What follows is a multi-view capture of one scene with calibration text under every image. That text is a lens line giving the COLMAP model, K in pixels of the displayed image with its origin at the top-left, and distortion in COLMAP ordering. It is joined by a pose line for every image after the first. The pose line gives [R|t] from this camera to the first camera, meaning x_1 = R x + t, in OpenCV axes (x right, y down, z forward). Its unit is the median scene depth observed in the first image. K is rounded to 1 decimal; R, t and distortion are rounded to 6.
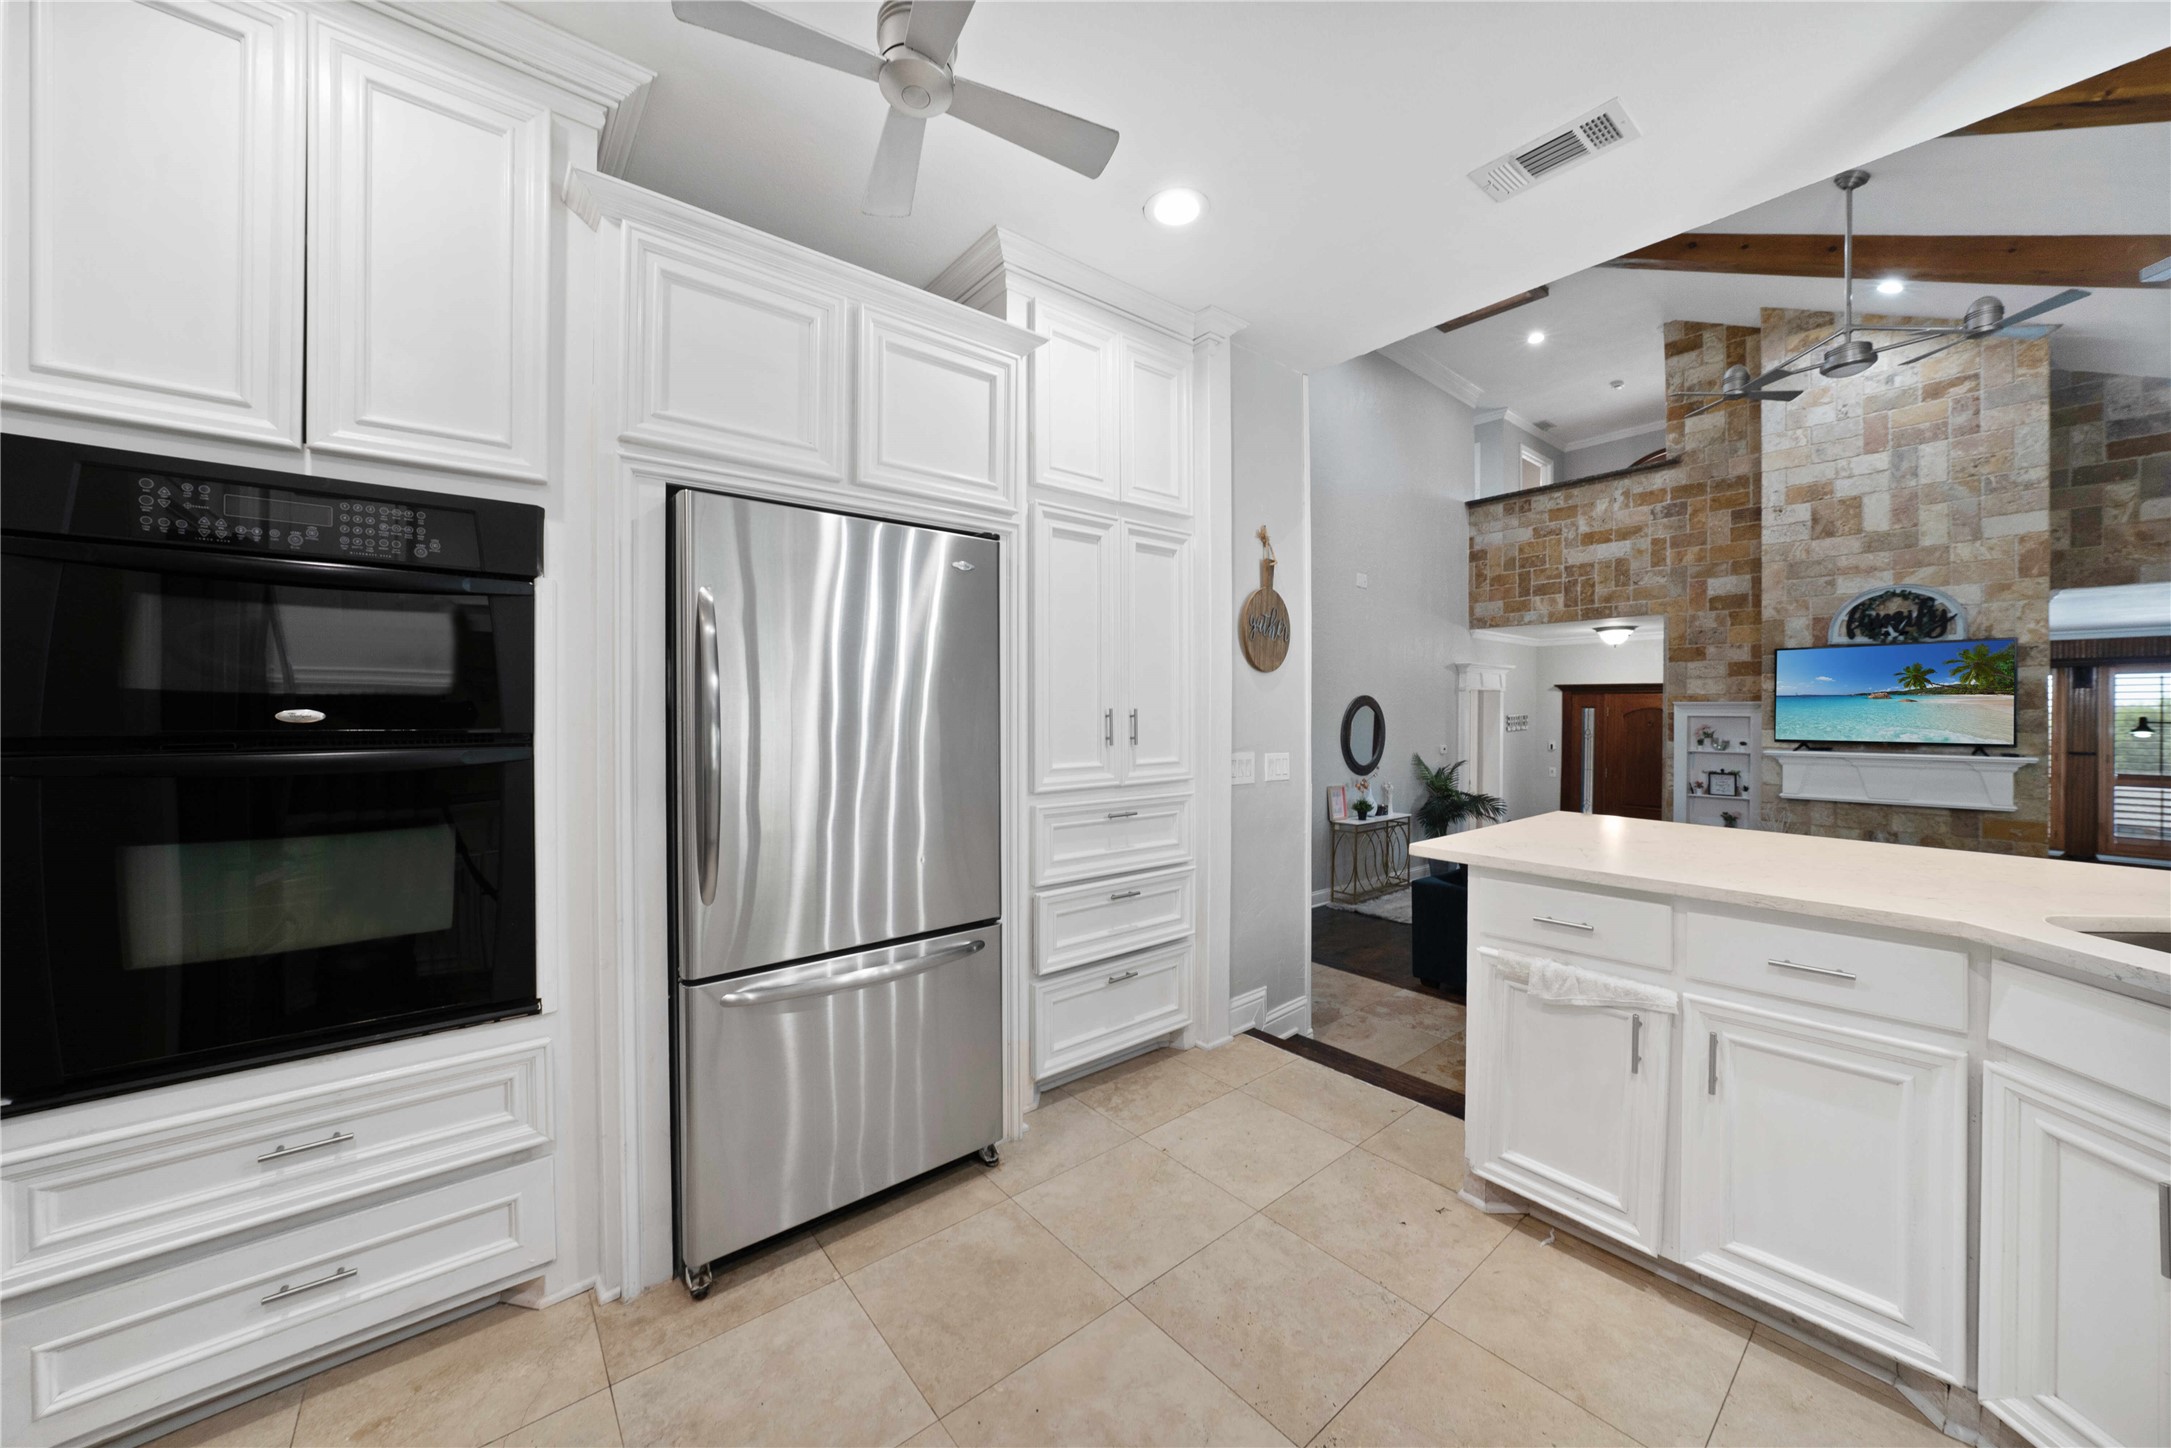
lens RADIAL K [[769.2, 0, 1115.3], [0, 769.2, 714.3], [0, 0, 1]] dist [-0.031566, 0.007953]
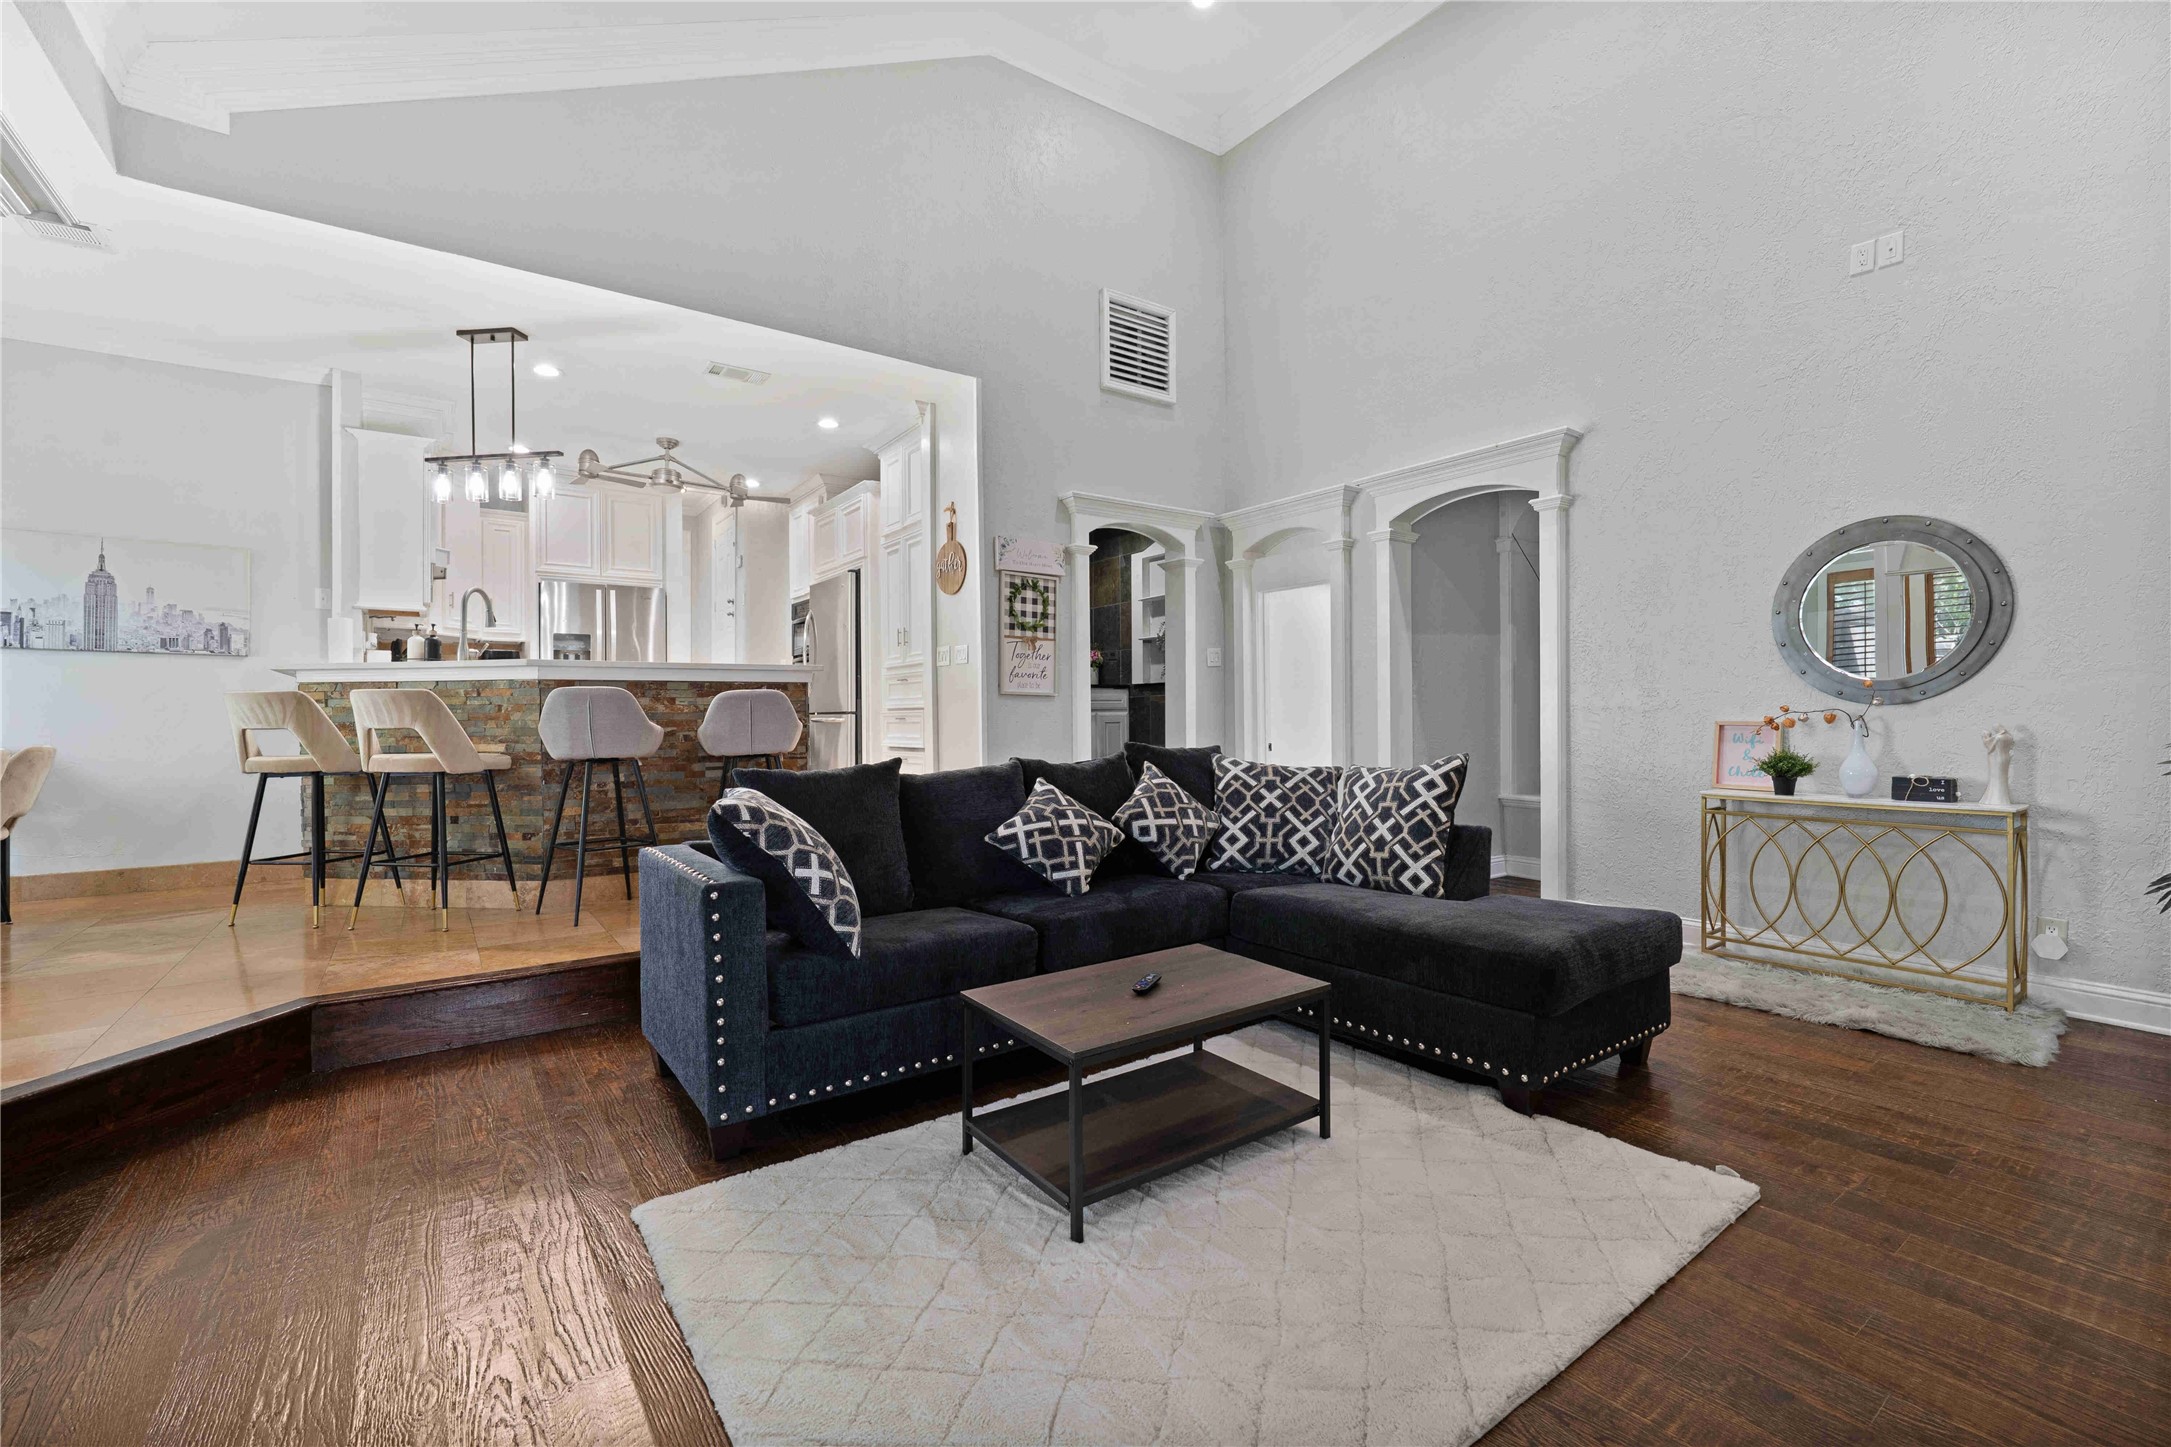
lens RADIAL K [[929.5, 0, 1085.5], [0, 929.5, 723.5], [0, 0, 1]] dist [-0.011007, 0.000082]
pose [[-0.077357, 0.001396, -0.997002, 1.097189], [0.005563, 0.999984, 0.000968, 0.111103], [0.996988, -0.005472, -0.077364, 0.750435]]
